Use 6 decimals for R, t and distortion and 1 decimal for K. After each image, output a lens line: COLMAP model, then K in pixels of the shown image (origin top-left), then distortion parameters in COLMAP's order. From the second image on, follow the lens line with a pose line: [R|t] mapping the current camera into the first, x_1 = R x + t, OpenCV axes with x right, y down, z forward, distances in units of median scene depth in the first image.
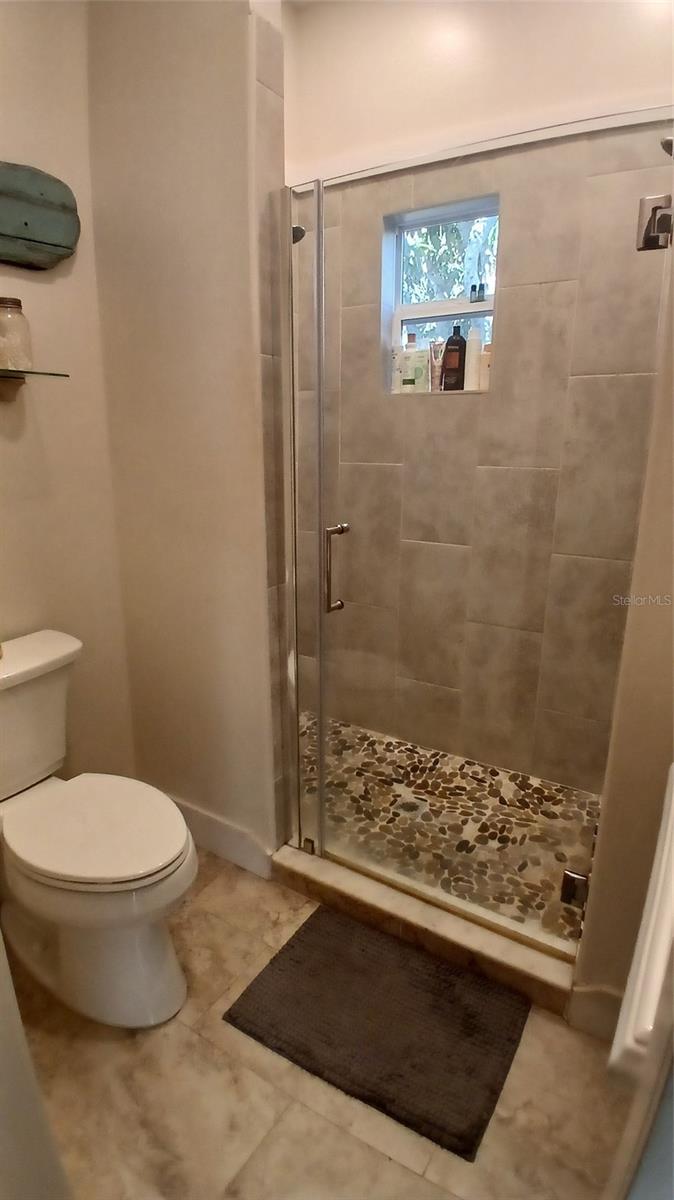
lens RADIAL K [[612.5, 0, 336.1], [0, 612.5, 603.3], [0, 0, 1]] dist [0.018805, -0.059626]
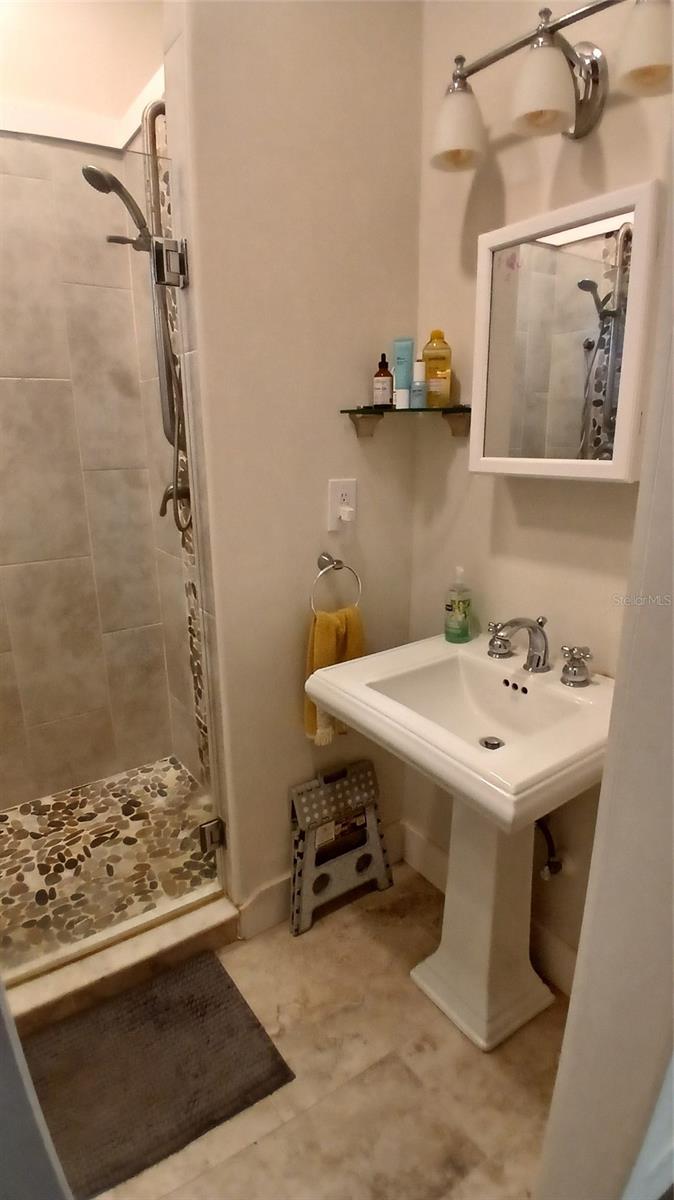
lens RADIAL K [[612.5, 0, 336.1], [0, 612.5, 603.3], [0, 0, 1]] dist [0.018805, -0.059626]
pose [[0.388897, -0.259710, 0.883917, -0.324572], [0.246004, 0.953880, 0.172032, -0.069398], [-0.887829, 0.150545, 0.434851, 0.168423]]
